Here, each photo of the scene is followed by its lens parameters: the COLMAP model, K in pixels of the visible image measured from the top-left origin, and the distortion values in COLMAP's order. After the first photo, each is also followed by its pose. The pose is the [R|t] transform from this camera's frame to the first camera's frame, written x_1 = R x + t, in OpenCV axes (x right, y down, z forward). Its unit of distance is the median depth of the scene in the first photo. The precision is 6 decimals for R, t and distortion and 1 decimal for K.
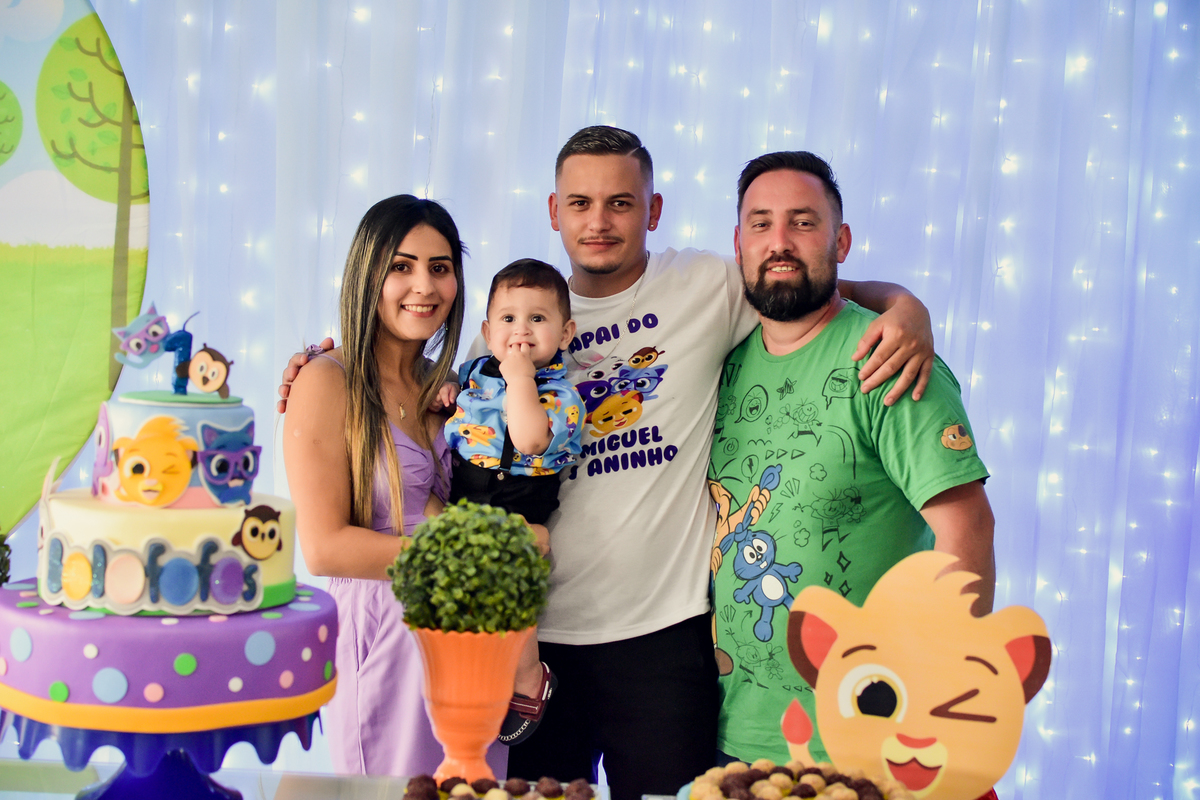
lens RADIAL K [[1736.1, 0, 562.1], [0, 1736.1, 370.2], [0, 0, 1]] dist [-0.007345, 0.000000]
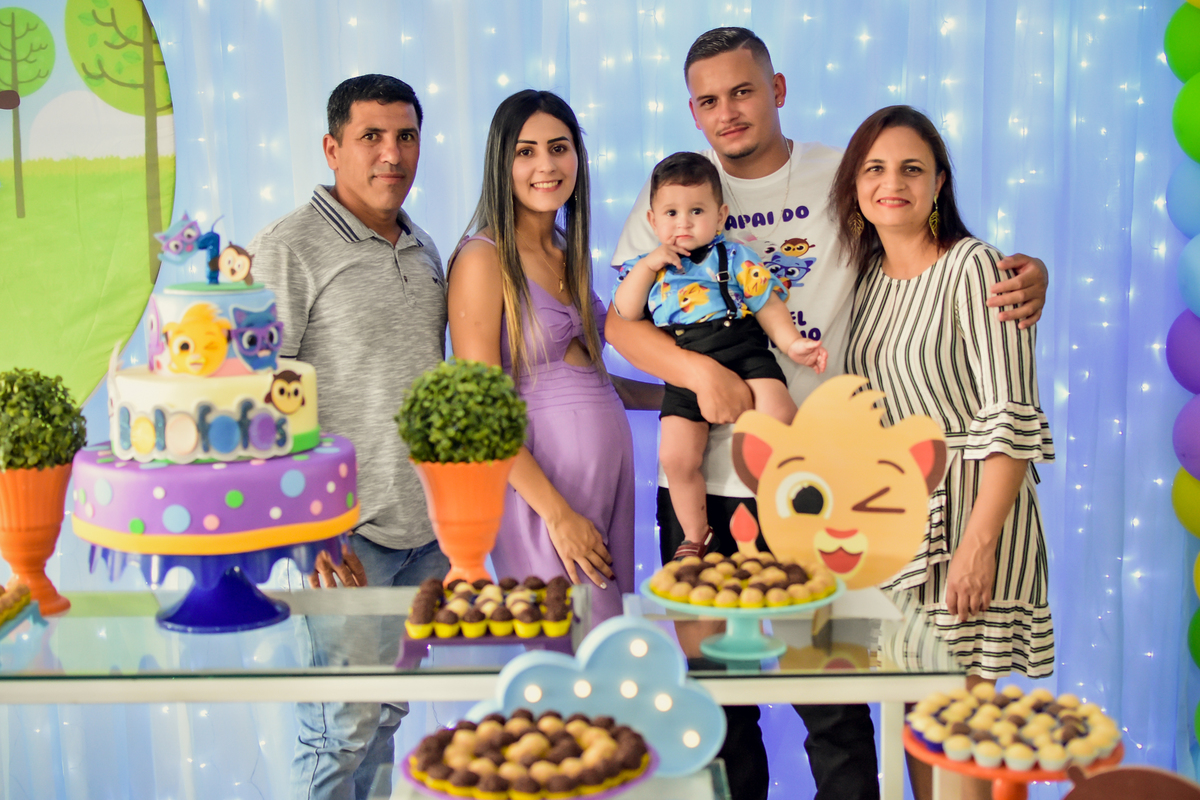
lens RADIAL K [[1736.1, 0, 548.6], [0, 1736.1, 422.2], [0, 0, 1]] dist [-0.007345, 0.000000]
pose [[0.997700, -0.058804, -0.033720, 0.047888], [0.062135, 0.992189, 0.108171, -0.006436], [0.027096, -0.110017, 0.993560, -0.204472]]
